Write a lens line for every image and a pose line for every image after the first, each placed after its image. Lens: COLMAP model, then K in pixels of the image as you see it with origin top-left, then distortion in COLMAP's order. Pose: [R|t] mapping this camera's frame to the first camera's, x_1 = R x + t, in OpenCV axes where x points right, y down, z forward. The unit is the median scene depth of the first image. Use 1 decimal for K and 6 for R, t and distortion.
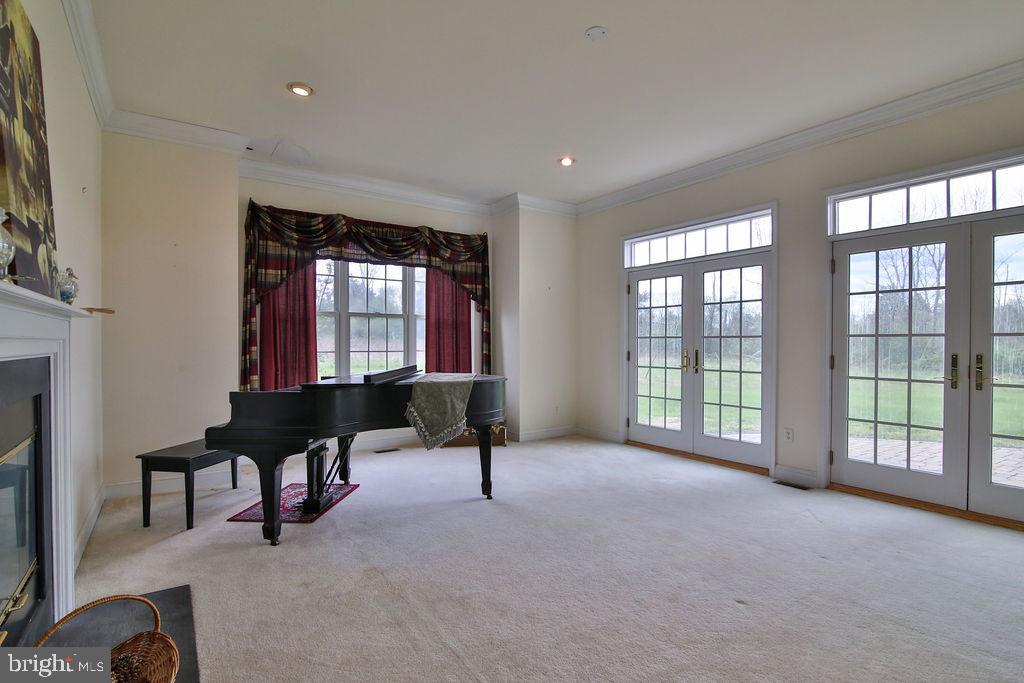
lens RADIAL K [[499.5, 0, 515.7], [0, 499.5, 347.5], [0, 0, 1]] dist [-0.016877, 0.000165]
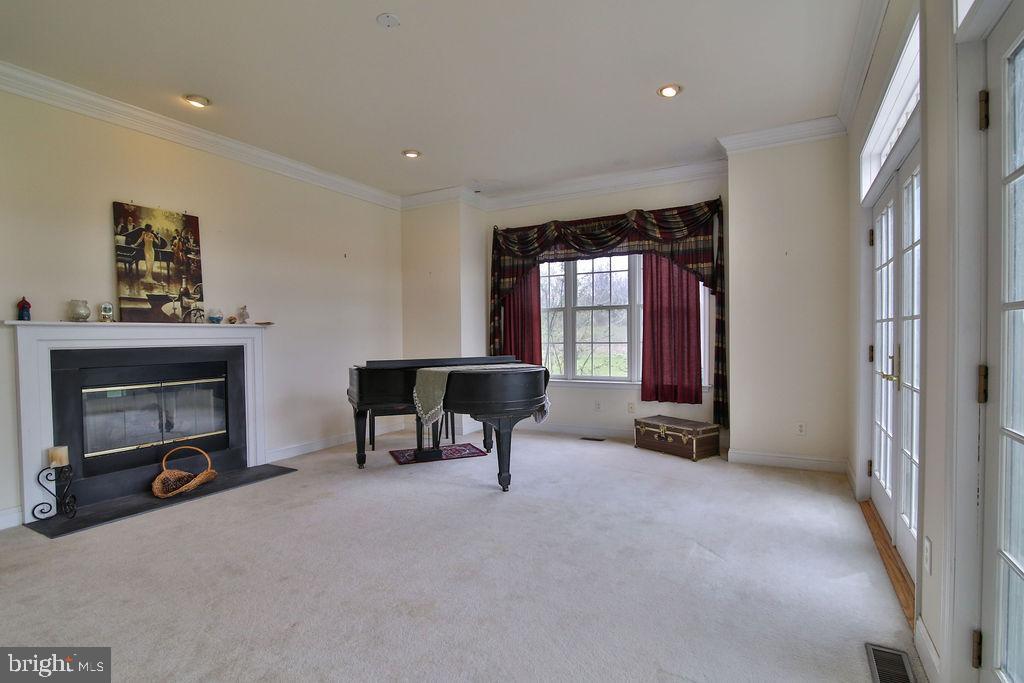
lens RADIAL K [[499.5, 0, 515.7], [0, 499.5, 347.5], [0, 0, 1]] dist [-0.016877, 0.000165]
pose [[0.440190, 0.015210, -0.897776, 0.599117], [0.004615, 0.999805, 0.019201, -0.003490], [0.897893, -0.012595, 0.440034, 0.406357]]
